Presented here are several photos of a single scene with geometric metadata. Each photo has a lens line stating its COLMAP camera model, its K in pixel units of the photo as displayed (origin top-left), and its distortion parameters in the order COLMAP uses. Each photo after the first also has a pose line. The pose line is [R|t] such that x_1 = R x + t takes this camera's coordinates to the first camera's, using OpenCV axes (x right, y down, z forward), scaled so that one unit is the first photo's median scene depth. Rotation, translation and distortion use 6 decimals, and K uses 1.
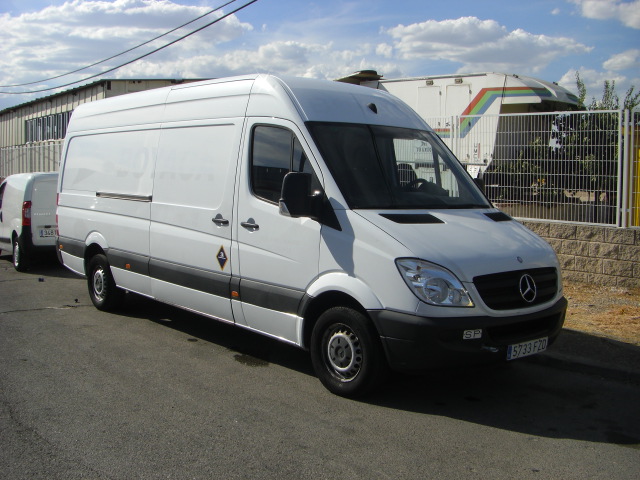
lens RADIAL K [[710.5, 0, 320.0], [0, 710.5, 240.0], [0, 0, 1]] dist [-0.157467, 0.011138]
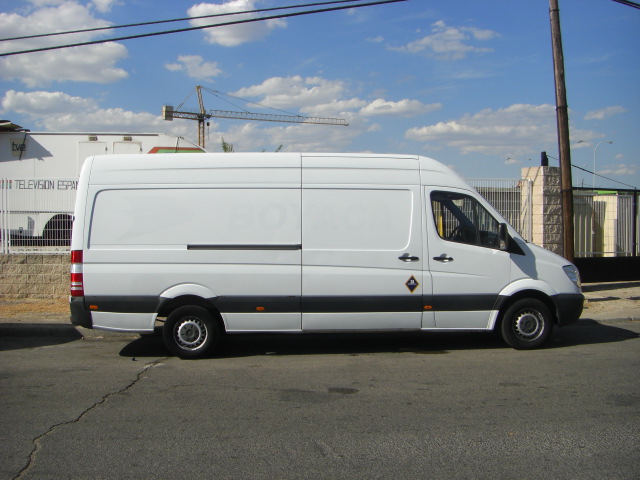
lens RADIAL K [[710.5, 0, 320.0], [0, 710.5, 240.0], [0, 0, 1]] dist [-0.157467, 0.011138]
pose [[0.616310, -0.038002, 0.786586, -1.373809], [0.089226, 0.995773, -0.021803, -0.048376], [-0.782432, 0.083622, 0.617095, 0.267397]]
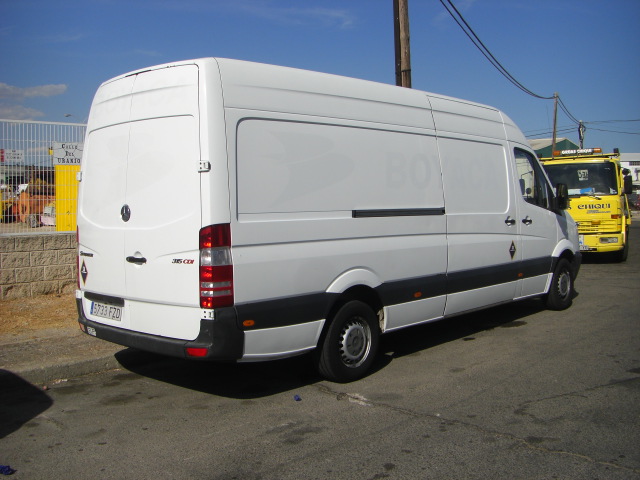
lens RADIAL K [[710.5, 0, 320.0], [0, 710.5, 240.0], [0, 0, 1]] dist [-0.157467, 0.011138]
pose [[-0.110890, -0.081620, 0.990475, -1.358571], [0.099067, 0.990750, 0.092734, -0.145374], [-0.988883, 0.108407, -0.101778, 1.482368]]
